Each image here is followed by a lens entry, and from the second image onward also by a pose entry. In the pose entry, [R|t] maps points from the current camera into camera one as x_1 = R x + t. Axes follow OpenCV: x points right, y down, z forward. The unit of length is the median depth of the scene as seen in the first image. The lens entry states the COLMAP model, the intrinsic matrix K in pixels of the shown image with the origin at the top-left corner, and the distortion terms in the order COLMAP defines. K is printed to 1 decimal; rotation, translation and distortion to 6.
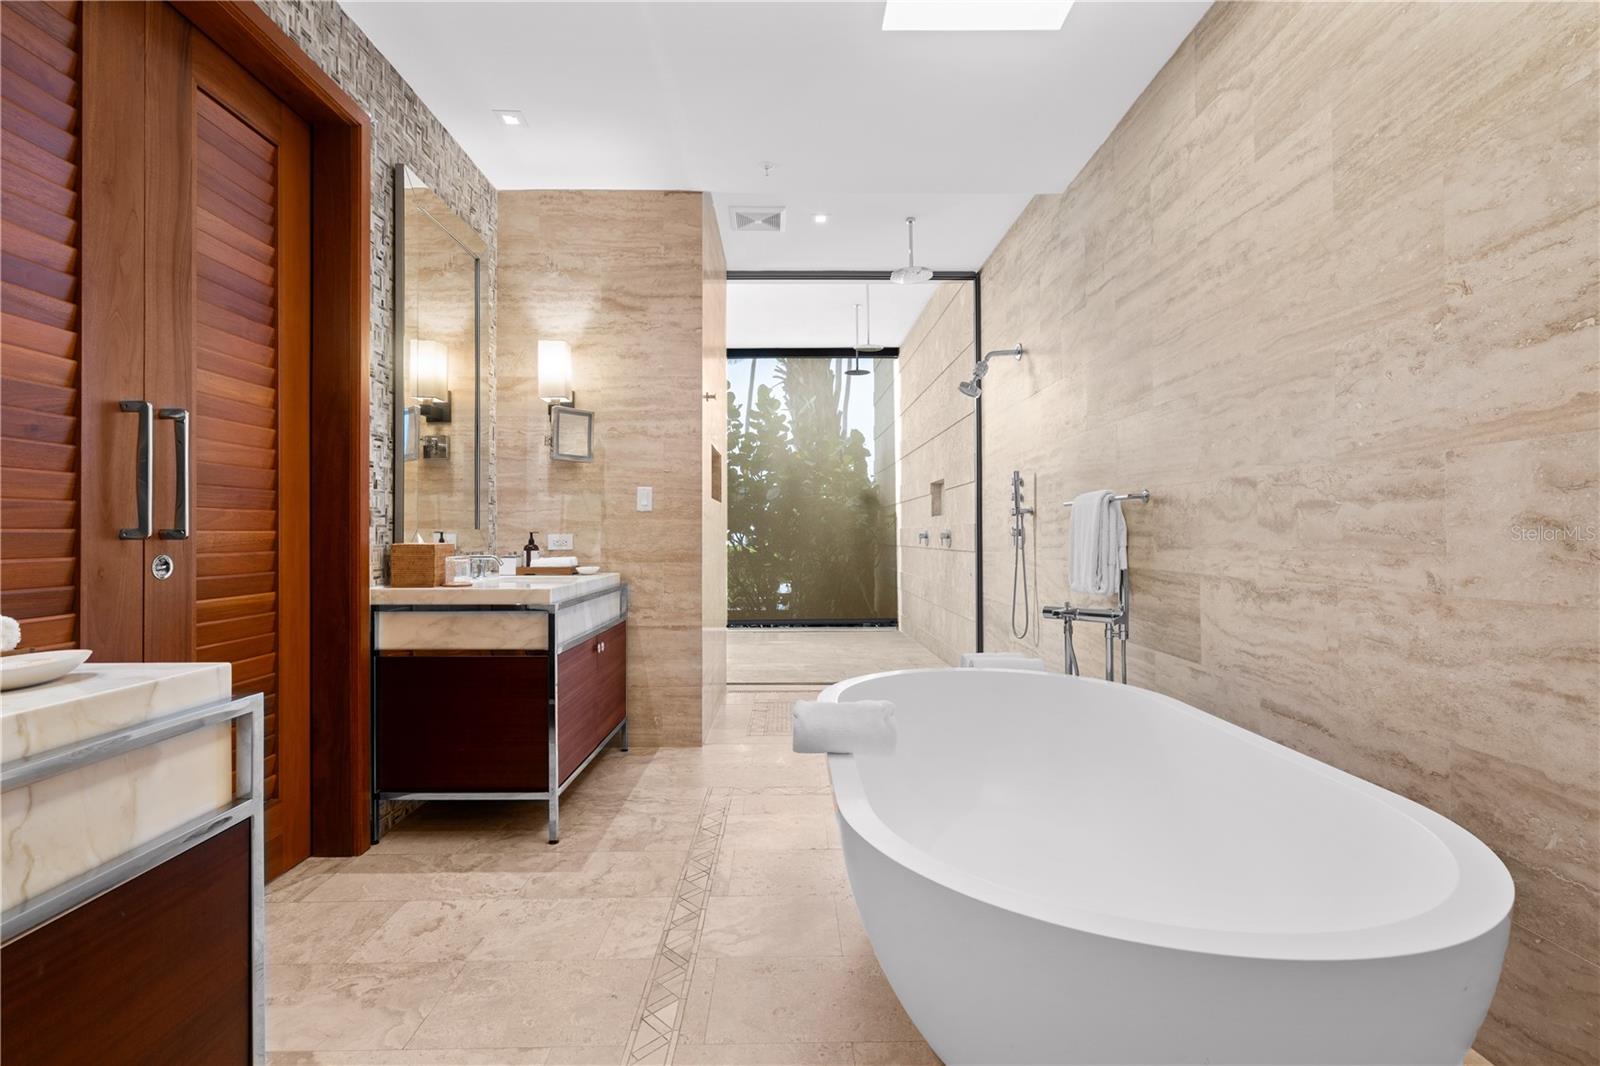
lens RADIAL K [[722.0, 0, 799.1], [0, 722.0, 533.0], [0, 0, 1]] dist [-0.014560, 0.000379]
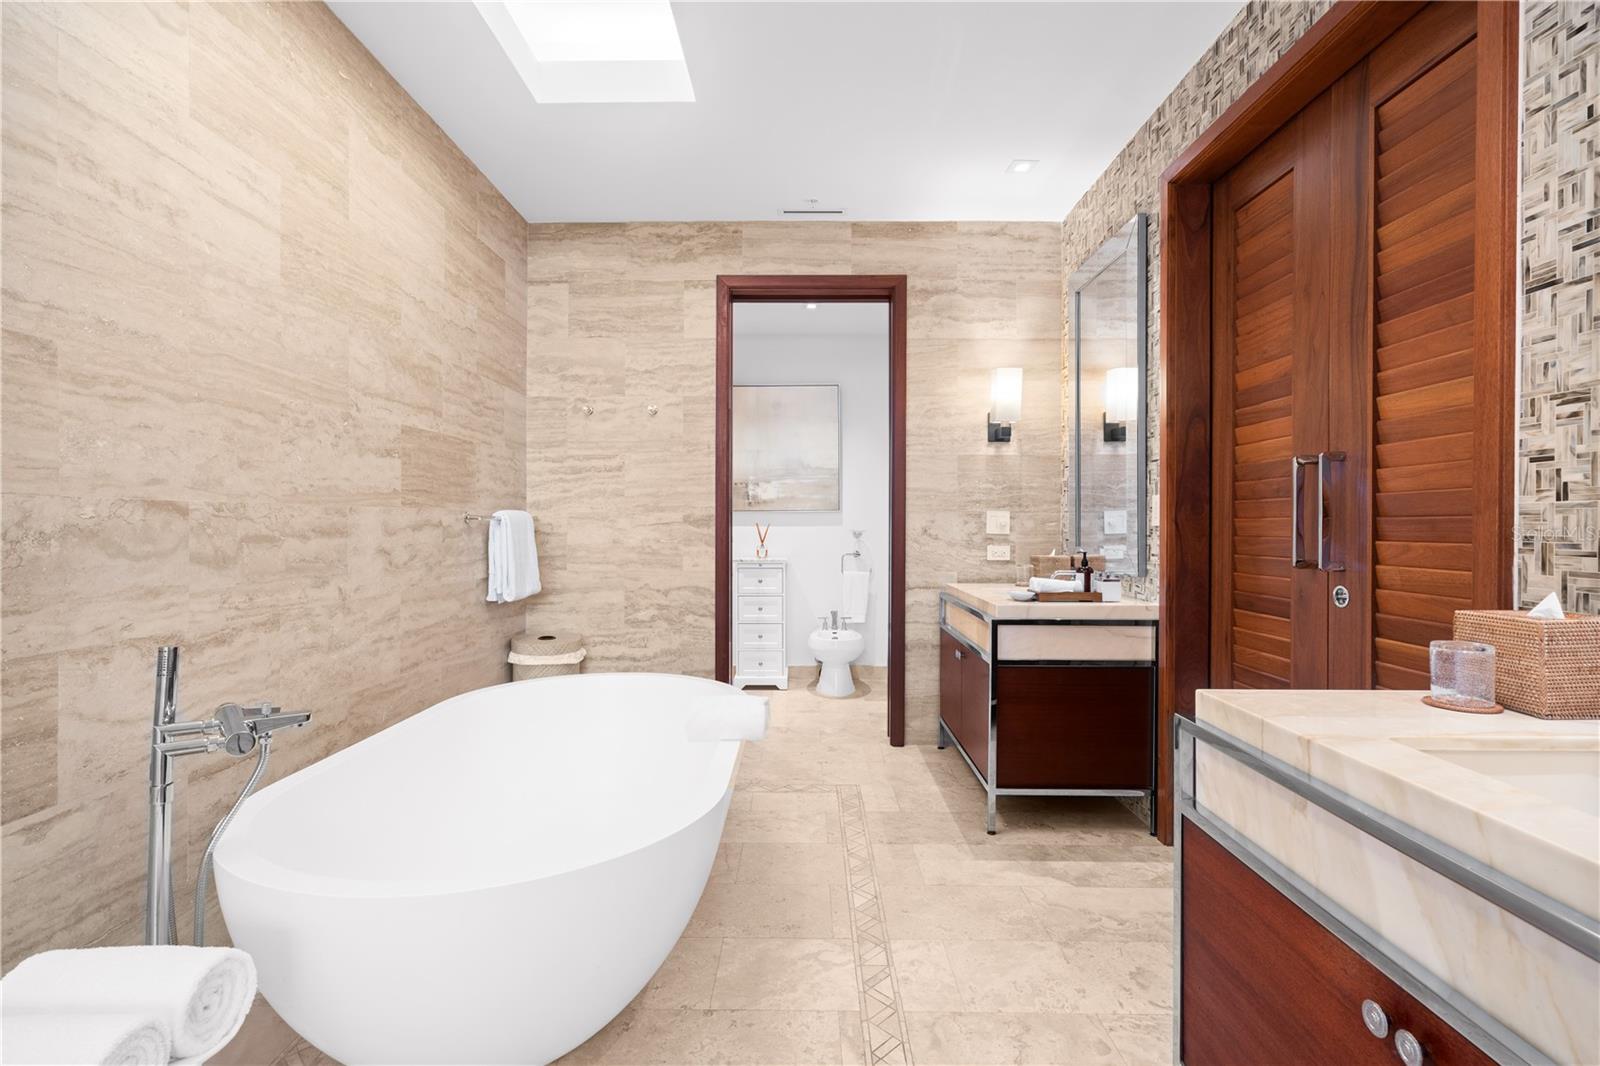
lens RADIAL K [[722.0, 0, 798.9], [0, 722.0, 526.0], [0, 0, 1]] dist [-0.014560, 0.000379]
pose [[-0.999589, 0.000764, 0.028656, -0.085162], [0.000798, 0.999999, 0.001183, -0.058176], [-0.028655, 0.001206, -0.999589, 1.973464]]
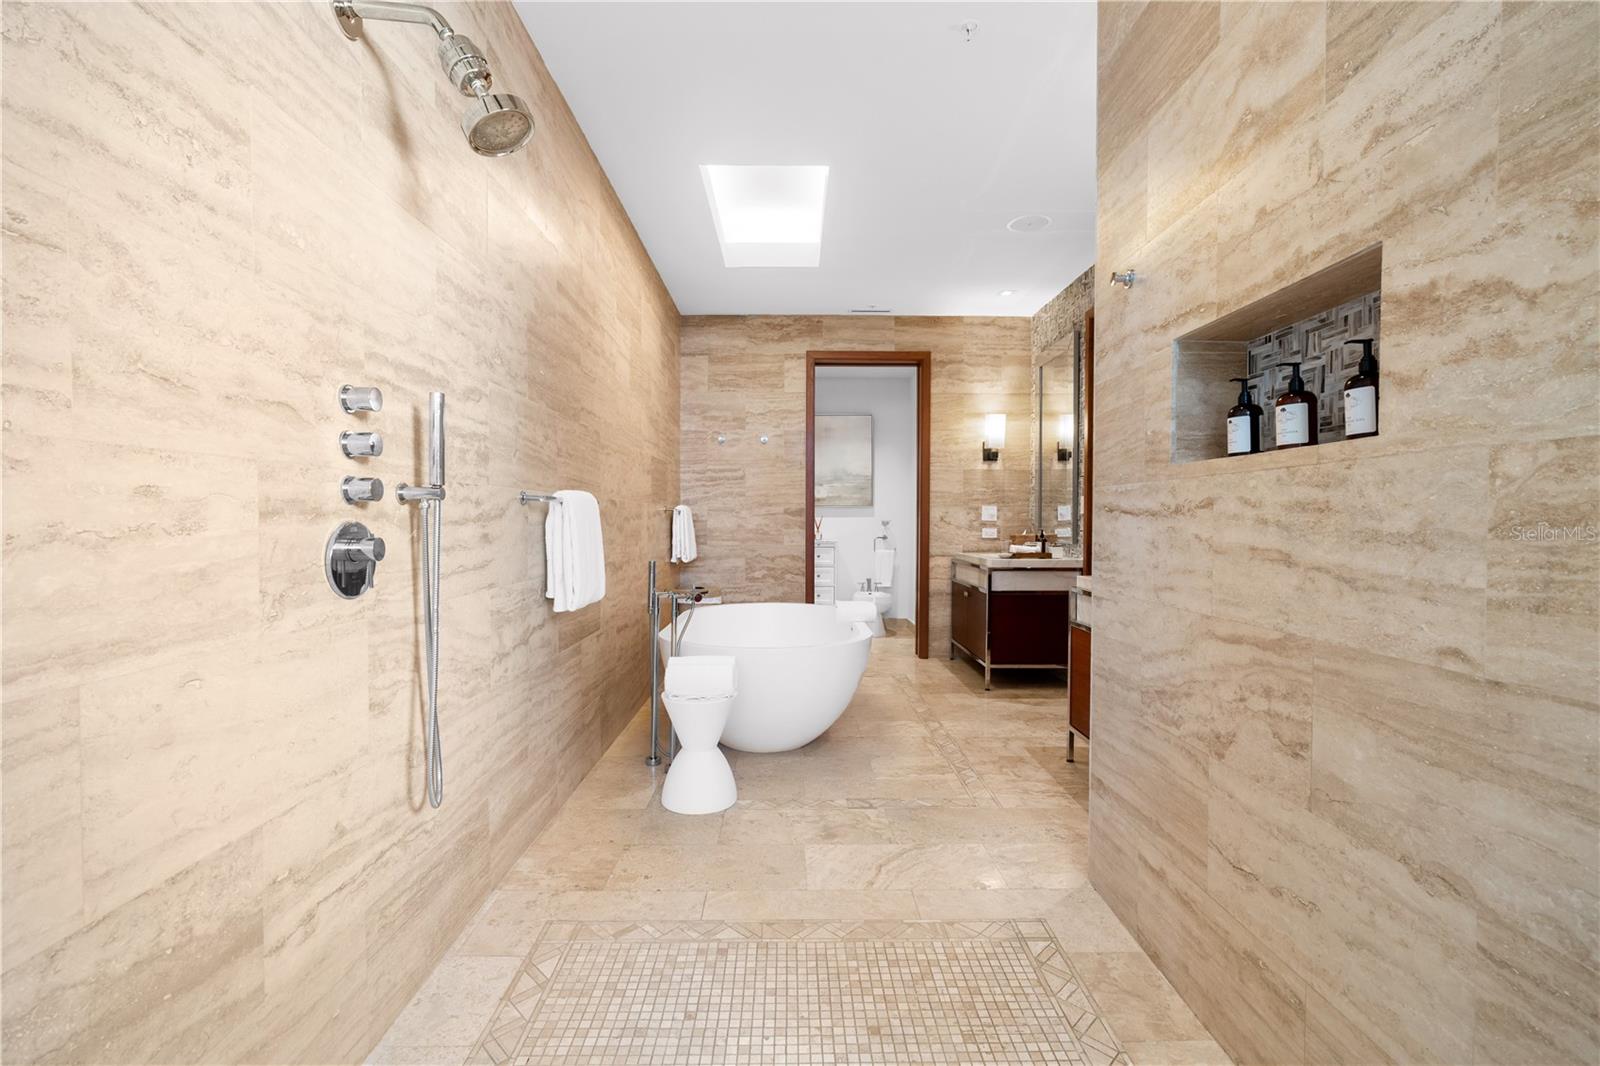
lens RADIAL K [[722.0, 0, 796.4], [0, 722.0, 537.3], [0, 0, 1]] dist [-0.014560, 0.000379]
pose [[-0.999982, 0.001939, 0.005649, 0.215814], [0.002061, 0.999766, 0.021557, -0.031259], [-0.005606, 0.021568, -0.999752, 3.006260]]
